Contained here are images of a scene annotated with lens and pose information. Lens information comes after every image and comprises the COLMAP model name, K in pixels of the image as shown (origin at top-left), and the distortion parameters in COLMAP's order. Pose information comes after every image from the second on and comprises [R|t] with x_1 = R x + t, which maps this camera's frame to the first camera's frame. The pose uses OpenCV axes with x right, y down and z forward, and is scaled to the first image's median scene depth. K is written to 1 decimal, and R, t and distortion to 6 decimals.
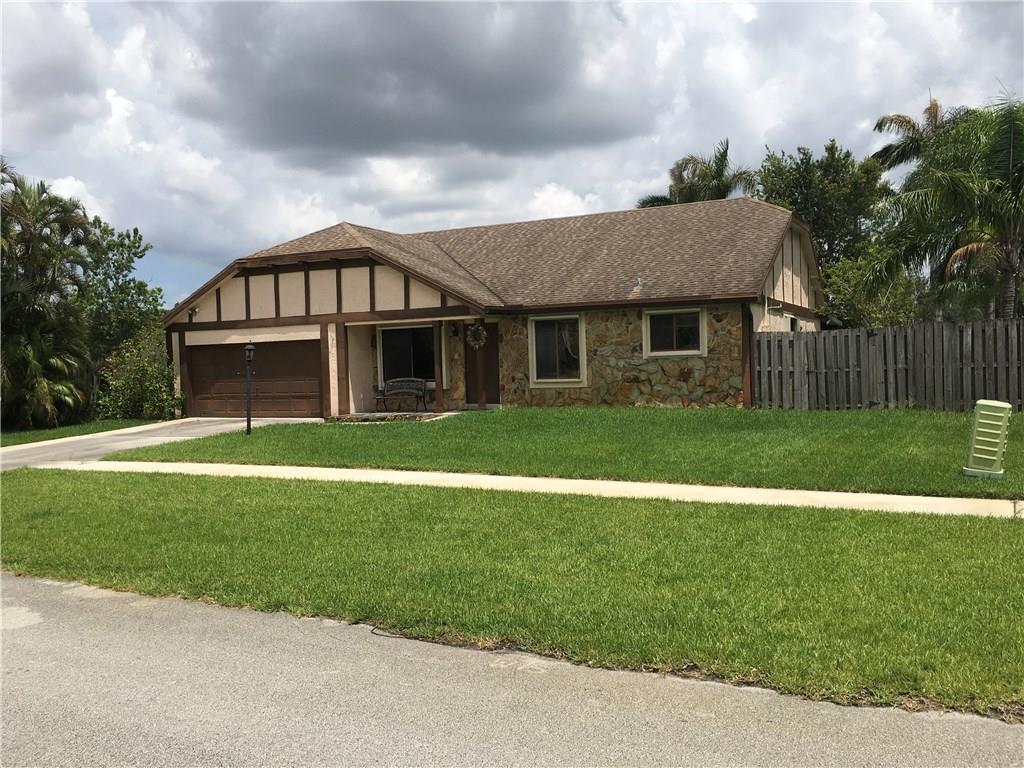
lens RADIAL K [[870.2, 0, 512.0], [0, 870.2, 384.0], [0, 0, 1]] dist [0.084741, -0.118044]
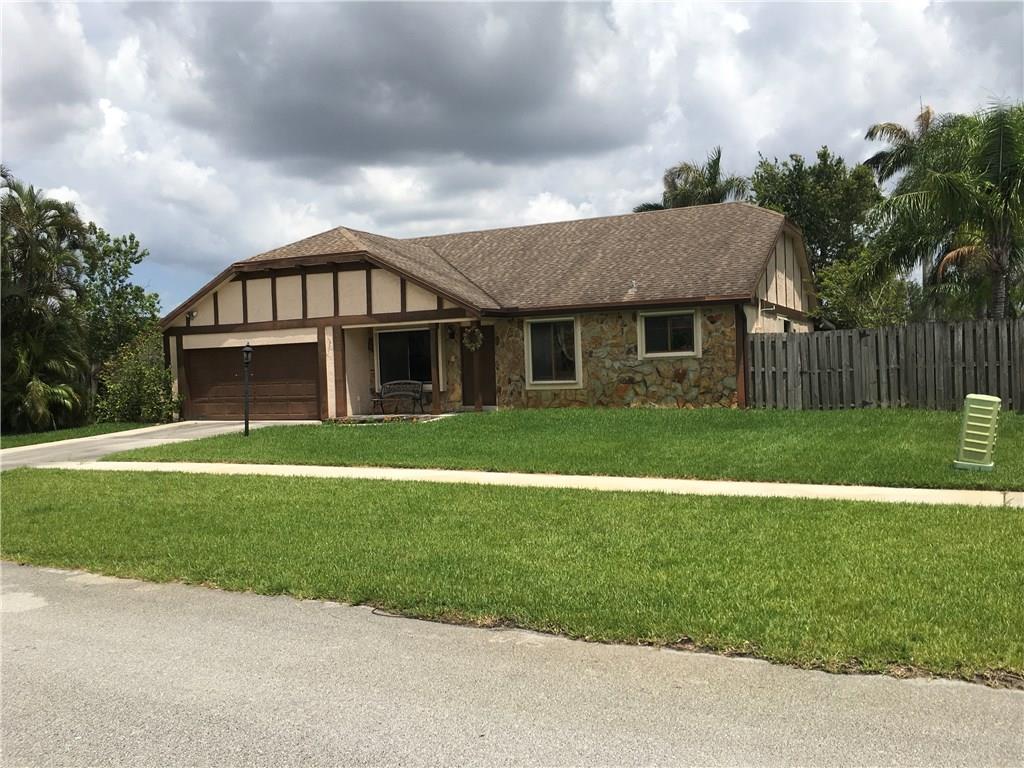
lens RADIAL K [[869.3, 0, 512.0], [0, 869.3, 381.0], [0, 0, 1]] dist [0.085443, -0.115056]
pose [[0.999984, -0.002558, 0.005036, -0.000667], [0.002623, 0.999912, -0.012973, 0.007509], [-0.005002, 0.012986, 0.999903, -0.006010]]
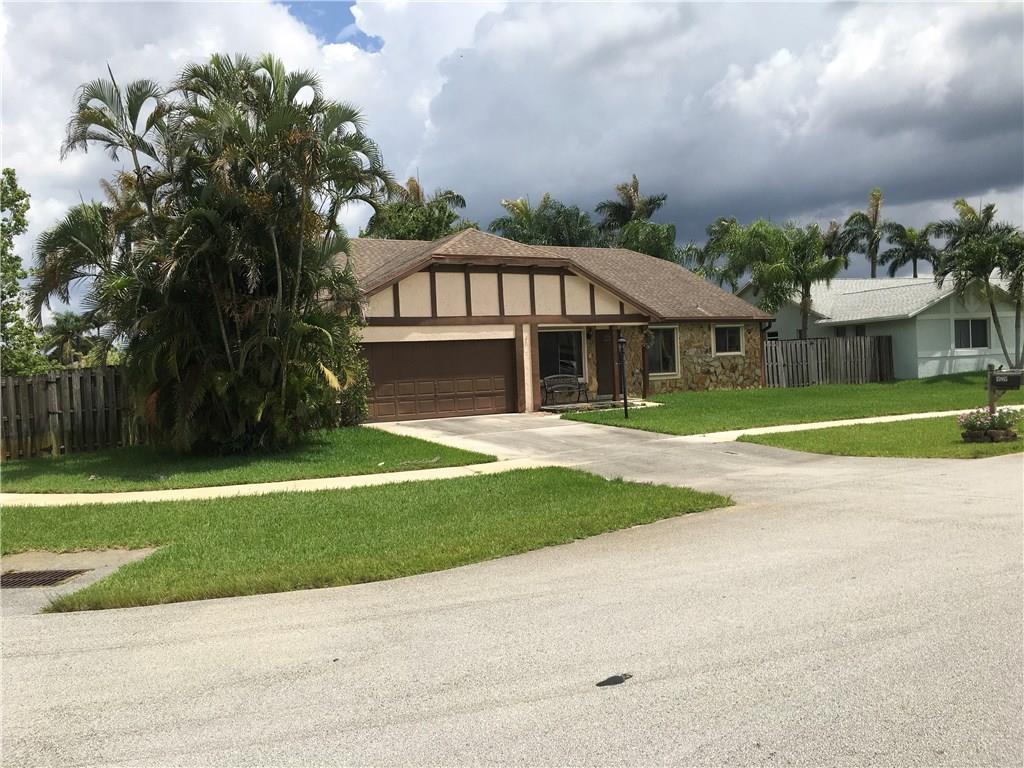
lens RADIAL K [[868.5, 0, 512.0], [0, 868.5, 384.0], [0, 0, 1]] dist [0.085814, -0.116577]
pose [[0.553464, -0.008913, 0.832825, -1.199175], [0.049017, 0.998558, -0.021888, 0.029303], [-0.831429, 0.052937, 0.553103, 0.459112]]
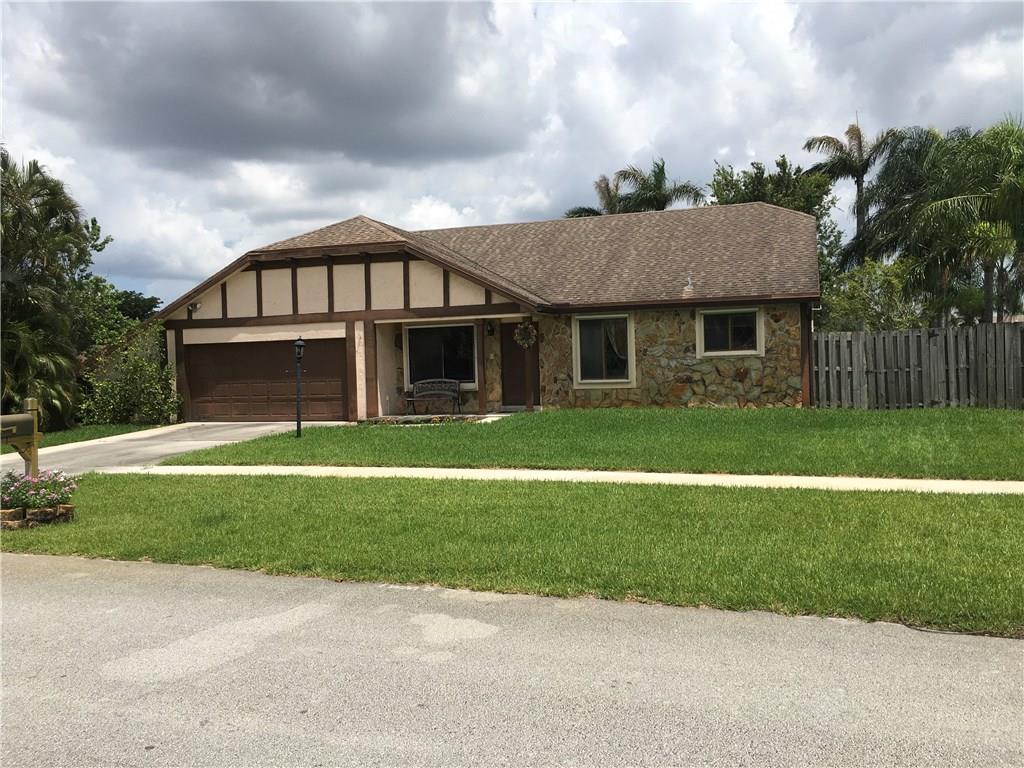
lens RADIAL K [[870.2, 0, 512.0], [0, 870.2, 384.0], [0, 0, 1]] dist [0.084741, -0.118044]
pose [[0.990396, 0.001848, 0.138246, -0.187022], [0.000130, 0.999898, -0.014296, 0.013244], [-0.138258, 0.014177, 0.990295, 0.046647]]
